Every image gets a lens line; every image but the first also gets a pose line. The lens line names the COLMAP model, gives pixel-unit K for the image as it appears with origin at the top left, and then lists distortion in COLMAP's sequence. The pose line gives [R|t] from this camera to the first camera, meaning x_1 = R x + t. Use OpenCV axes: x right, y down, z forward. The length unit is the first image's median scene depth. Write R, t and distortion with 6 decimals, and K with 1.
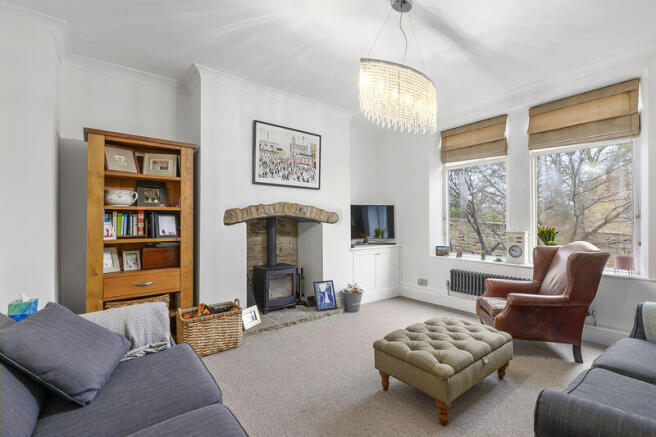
lens RADIAL K [[287.3, 0, 328.0], [0, 287.3, 218.5], [0, 0, 1]] dist [0.000827, -0.000159]
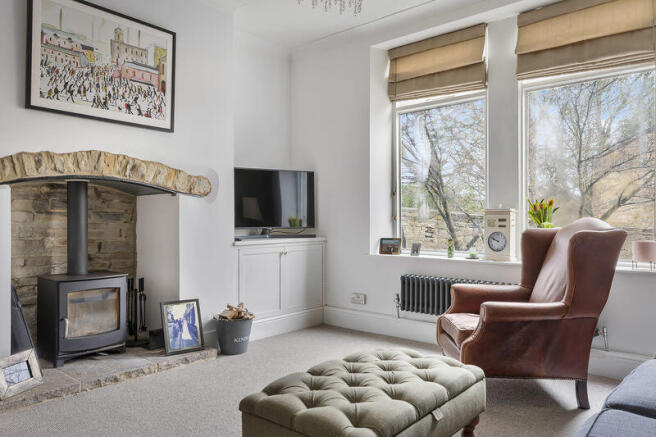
lens RADIAL K [[455.8, 0, 328.0], [0, 455.8, 218.5], [0, 0, 1]] dist [0.002094, 0.001767]
pose [[0.979553, 0.003356, 0.201158, 0.091934], [-0.004055, 0.999987, 0.003065, 0.062988], [-0.201145, -0.003818, 0.979554, 0.102087]]
